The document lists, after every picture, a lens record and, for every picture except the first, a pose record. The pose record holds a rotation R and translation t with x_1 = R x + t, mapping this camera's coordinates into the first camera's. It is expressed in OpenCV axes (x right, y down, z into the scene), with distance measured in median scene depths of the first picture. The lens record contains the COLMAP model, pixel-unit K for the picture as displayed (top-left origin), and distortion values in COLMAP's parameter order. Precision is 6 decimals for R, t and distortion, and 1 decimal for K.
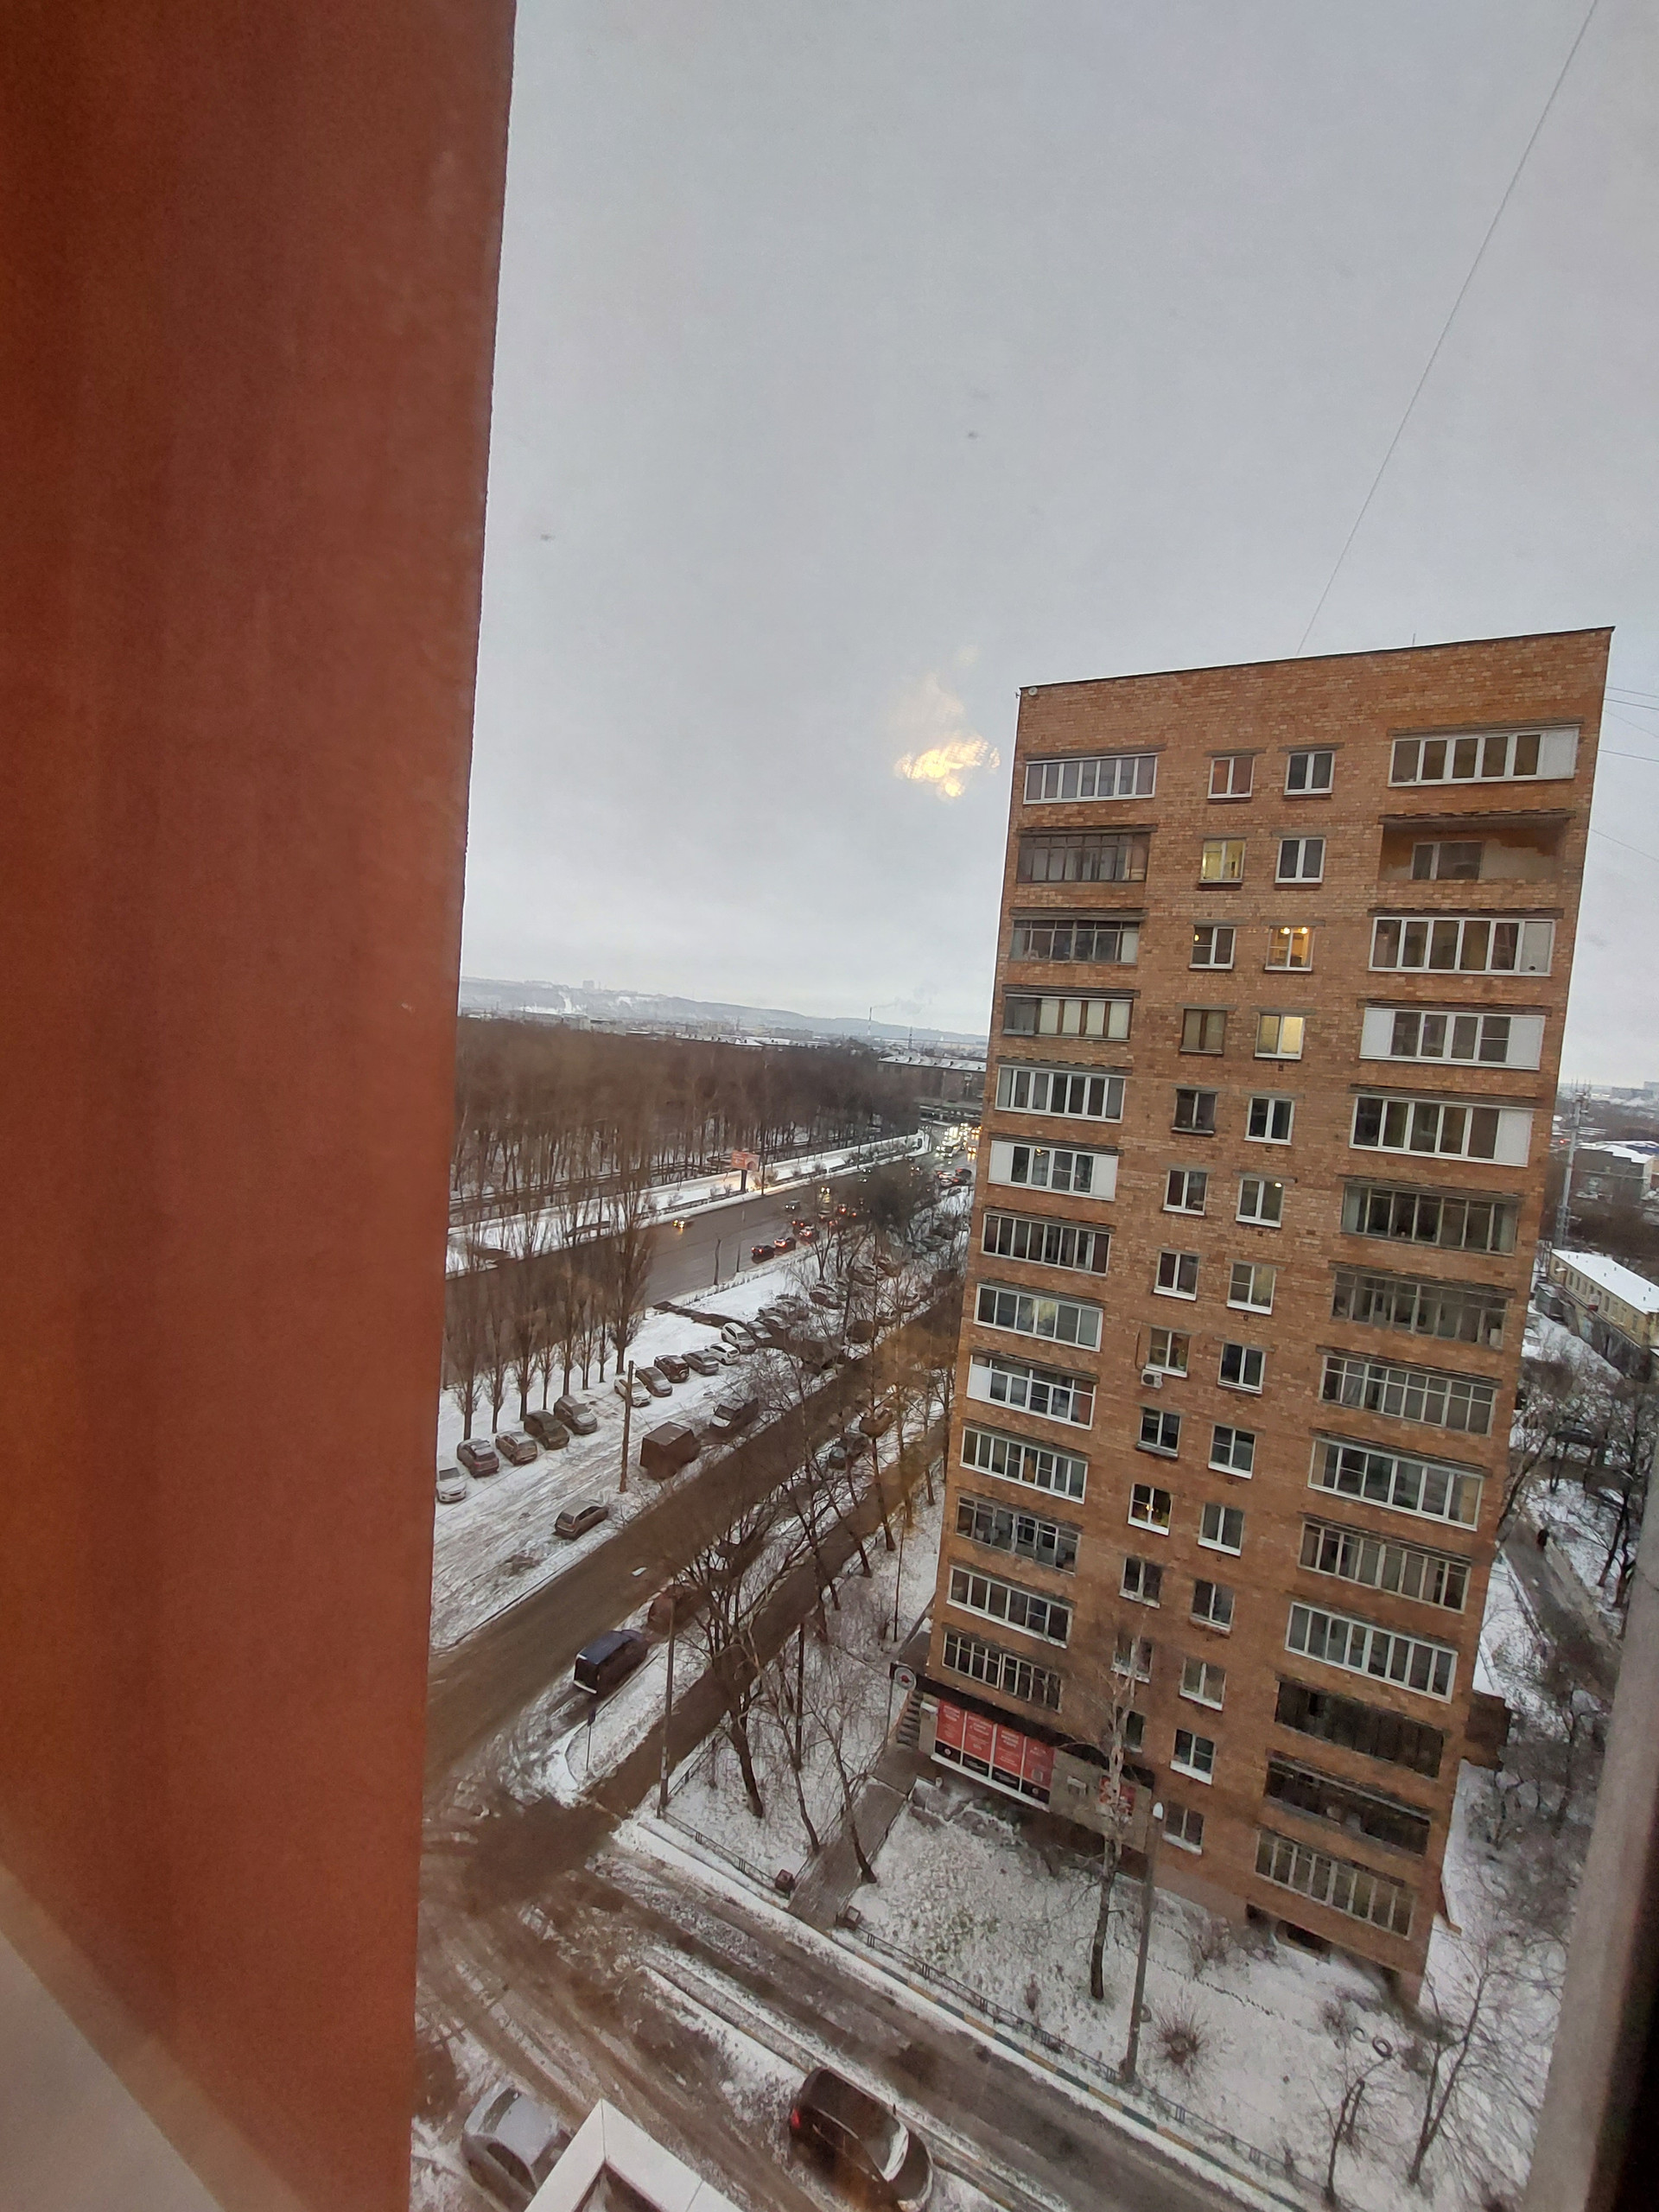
lens RADIAL K [[878.4, 0, 836.7], [0, 878.4, 1104.0], [0, 0, 1]] dist [-0.026602, 0.000503]
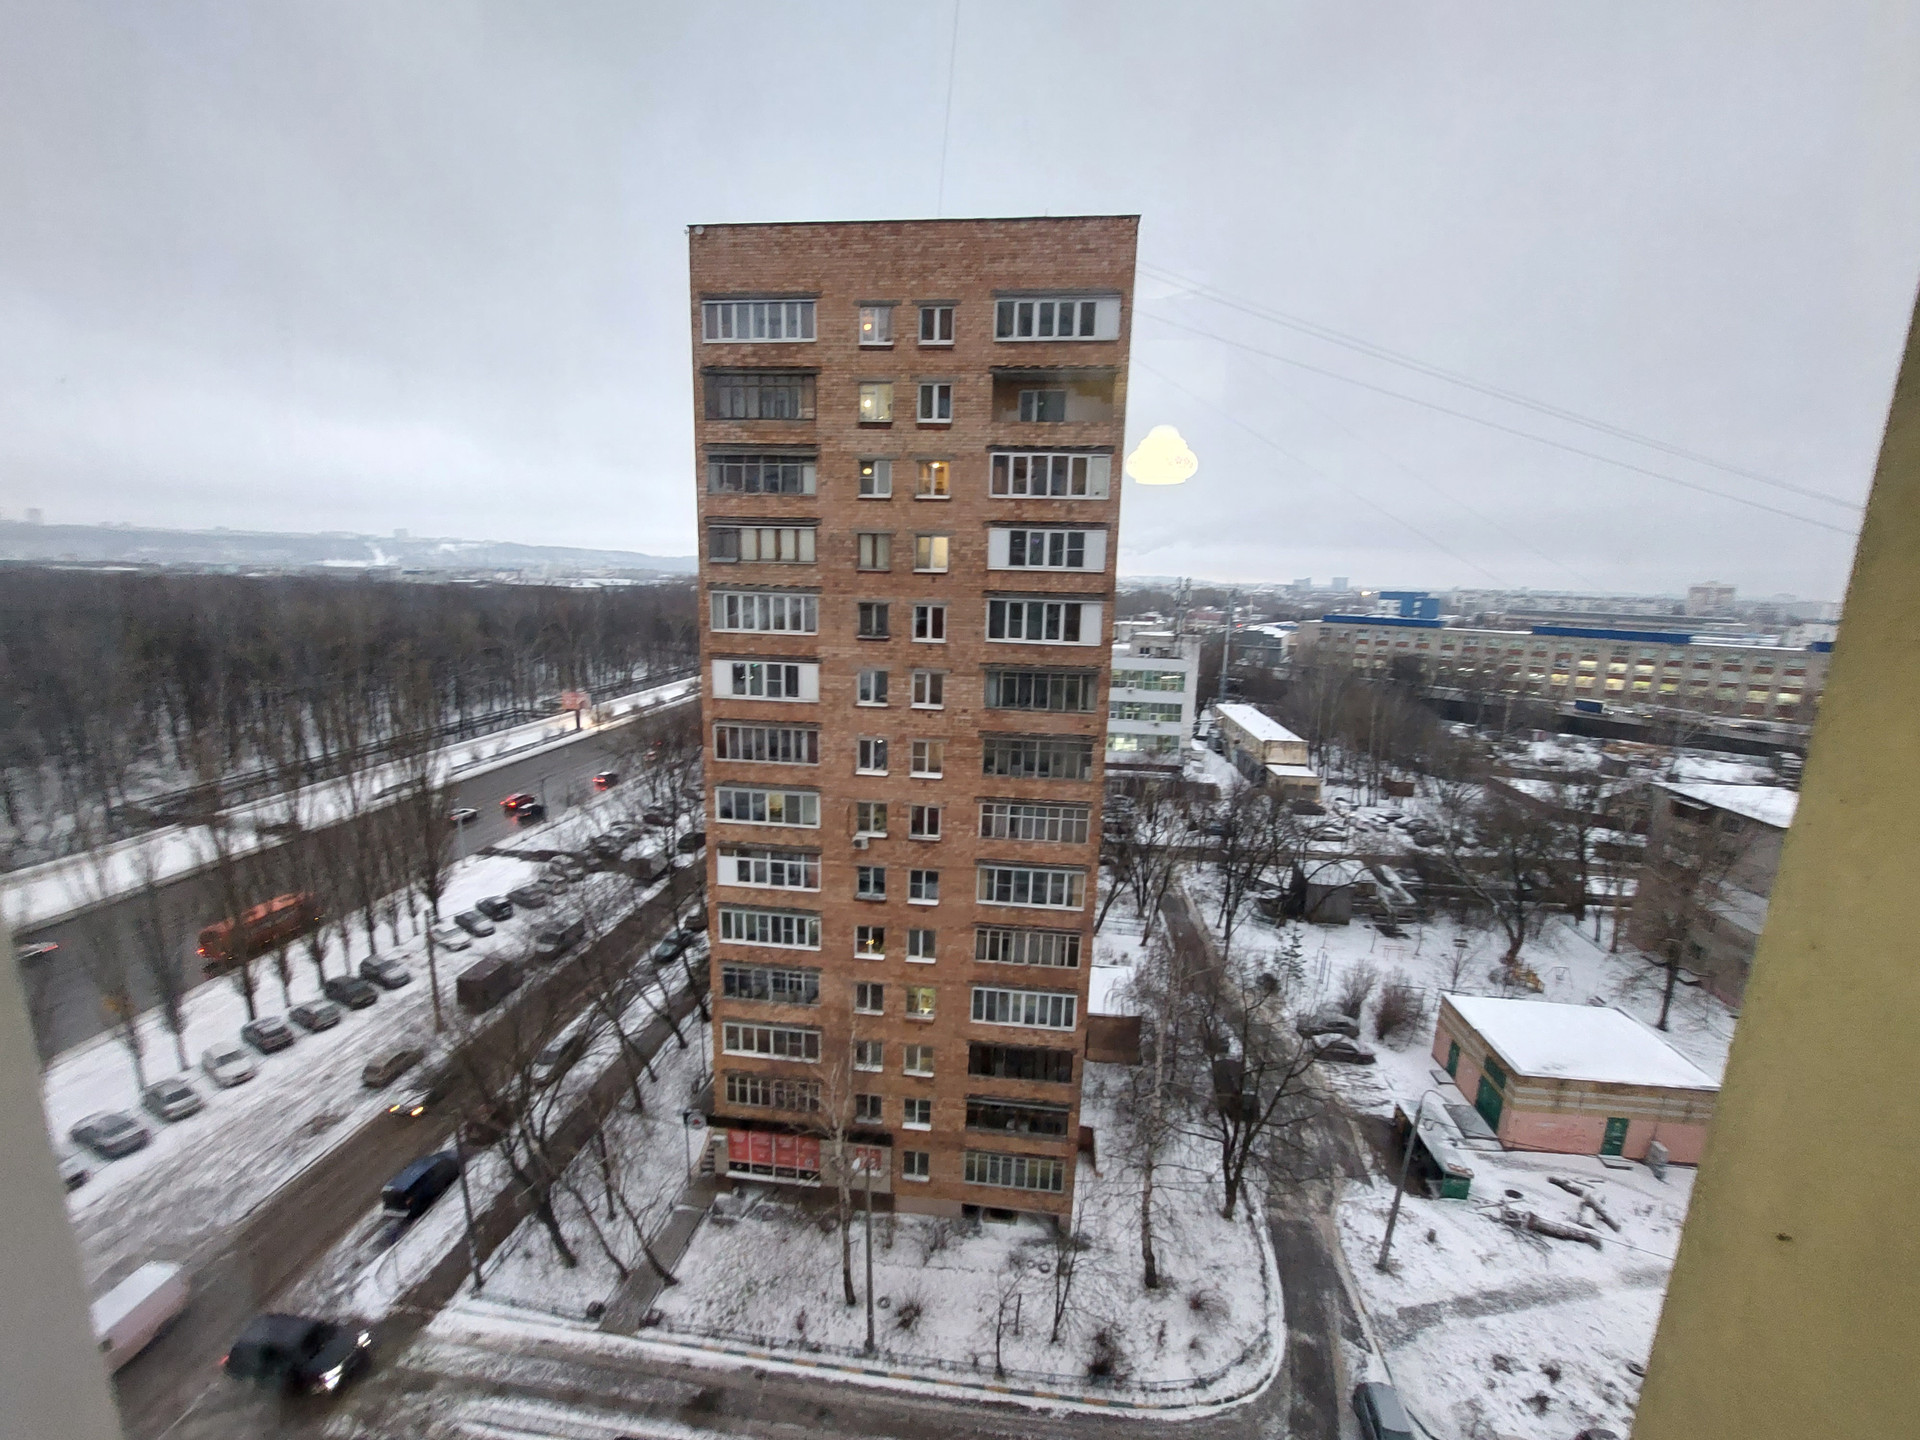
lens RADIAL K [[762.5, 0, 1006.9], [0, 762.5, 738.6], [0, 0, 1]] dist [-0.026602, 0.000503]
pose [[0.927003, -0.123028, 0.354302, 0.181865], [0.070573, 0.985012, 0.157387, 0.015108], [-0.368354, -0.120894, 0.921792, -0.045639]]
